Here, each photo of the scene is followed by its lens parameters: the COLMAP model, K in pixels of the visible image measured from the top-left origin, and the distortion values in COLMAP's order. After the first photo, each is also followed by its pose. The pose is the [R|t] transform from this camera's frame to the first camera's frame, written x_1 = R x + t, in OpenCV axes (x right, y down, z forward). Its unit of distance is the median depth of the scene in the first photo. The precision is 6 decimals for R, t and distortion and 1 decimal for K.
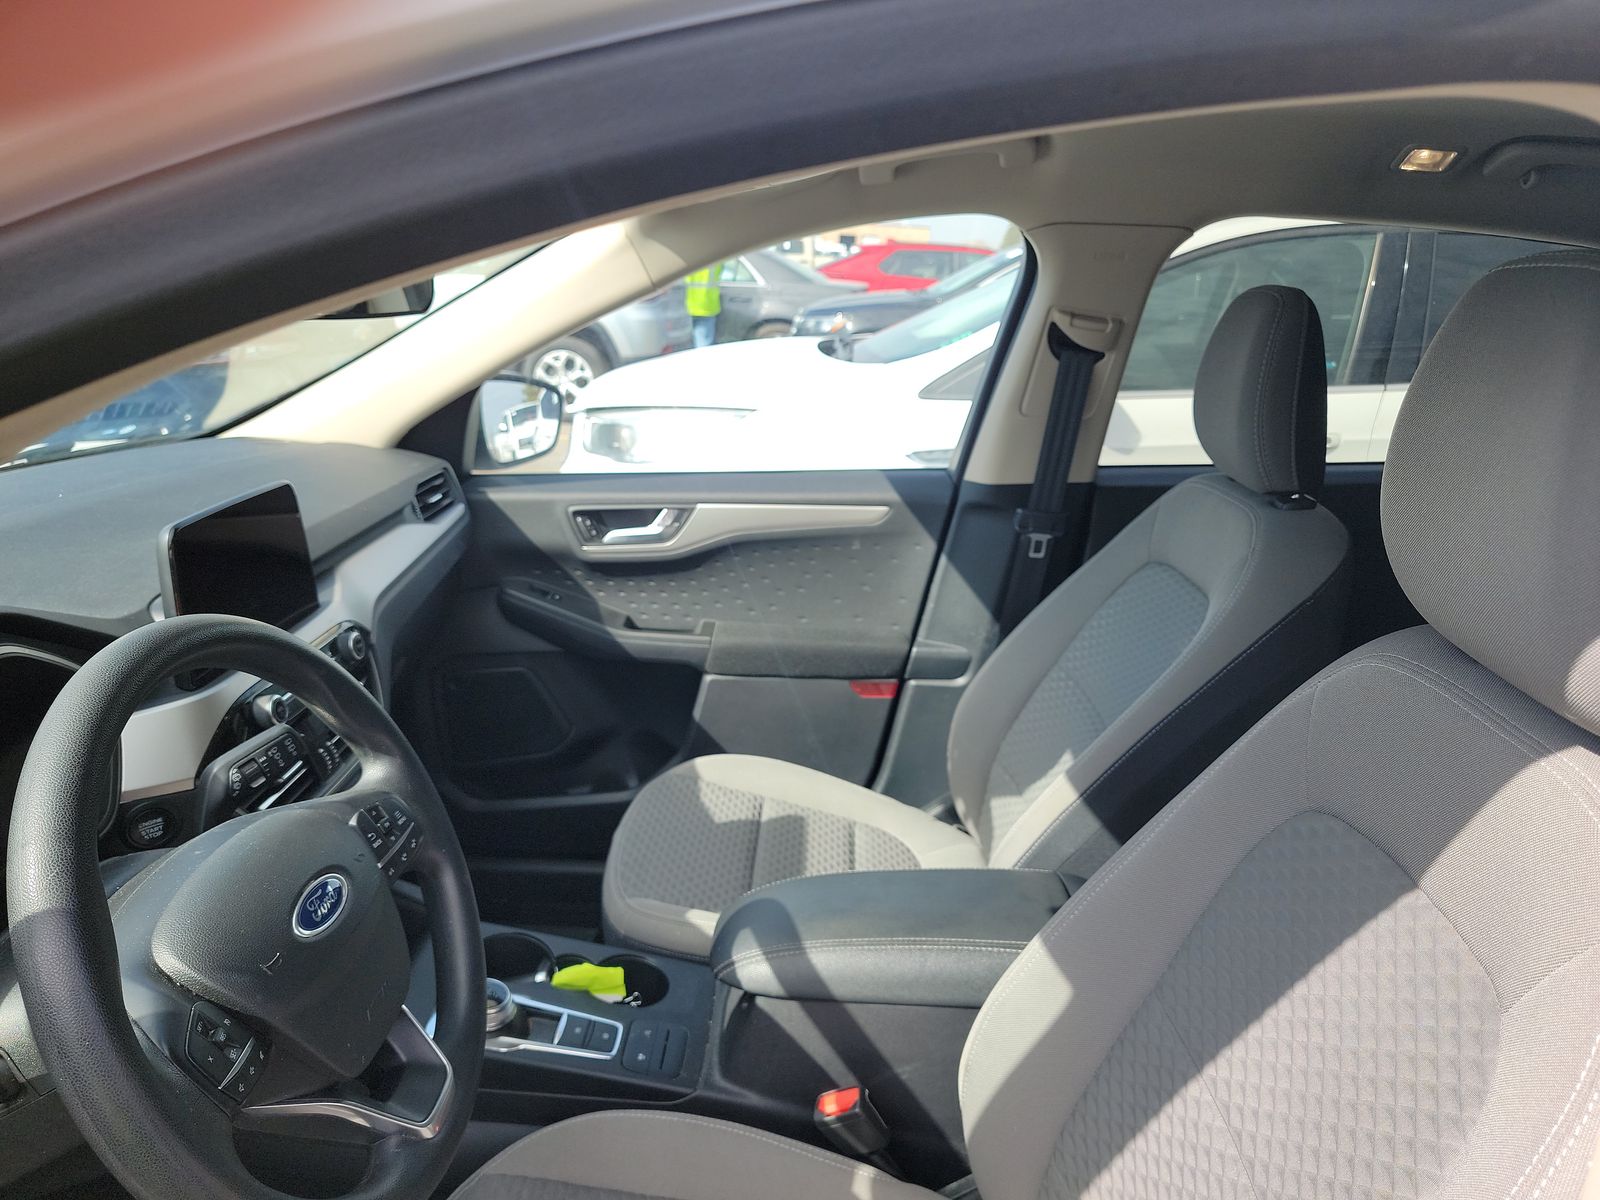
lens RADIAL K [[1147.8, 0, 801.2], [0, 1147.8, 603.6], [0, 0, 1]] dist [0.023833, -0.021024]
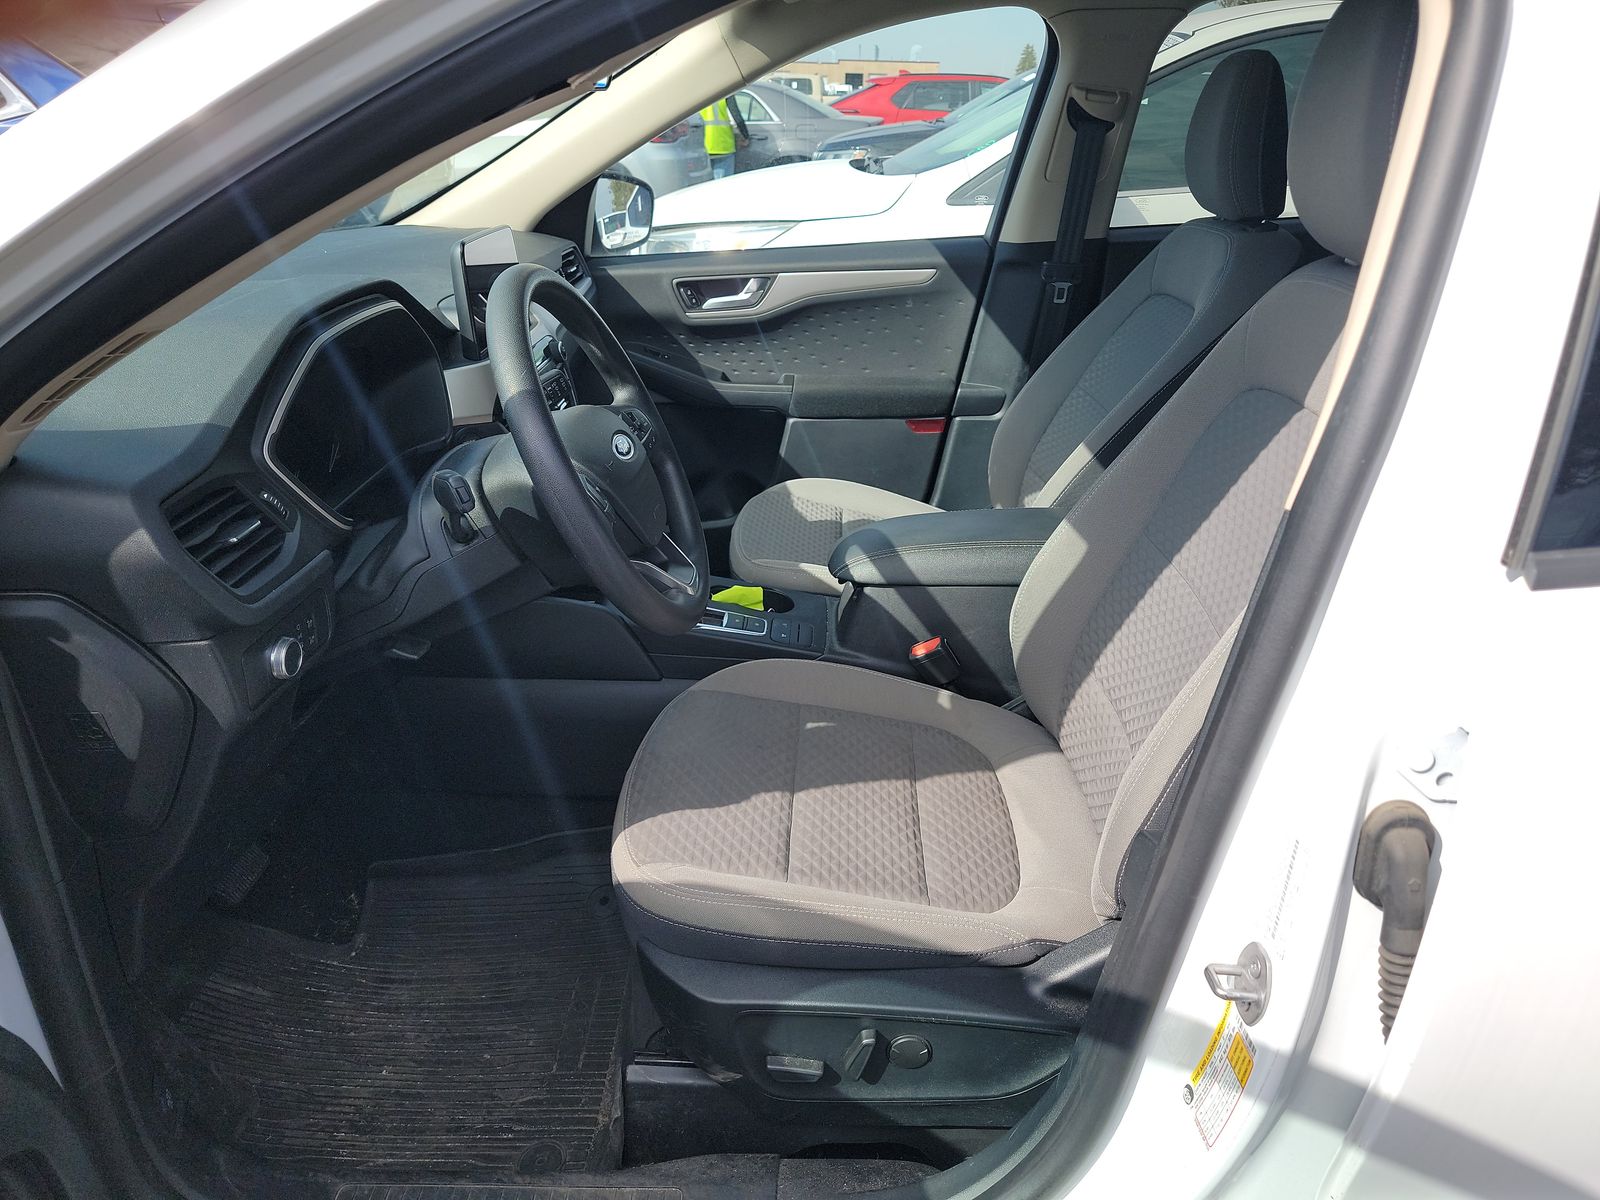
lens RADIAL K [[1147.8, 0, 797.0], [0, 1147.8, 601.1], [0, 0, 1]] dist [0.023833, -0.021024]
pose [[0.999178, -0.034153, -0.021824, -0.056867], [0.036470, 0.992522, 0.116491, 0.118942], [0.017682, -0.117192, 0.992952, -0.252558]]
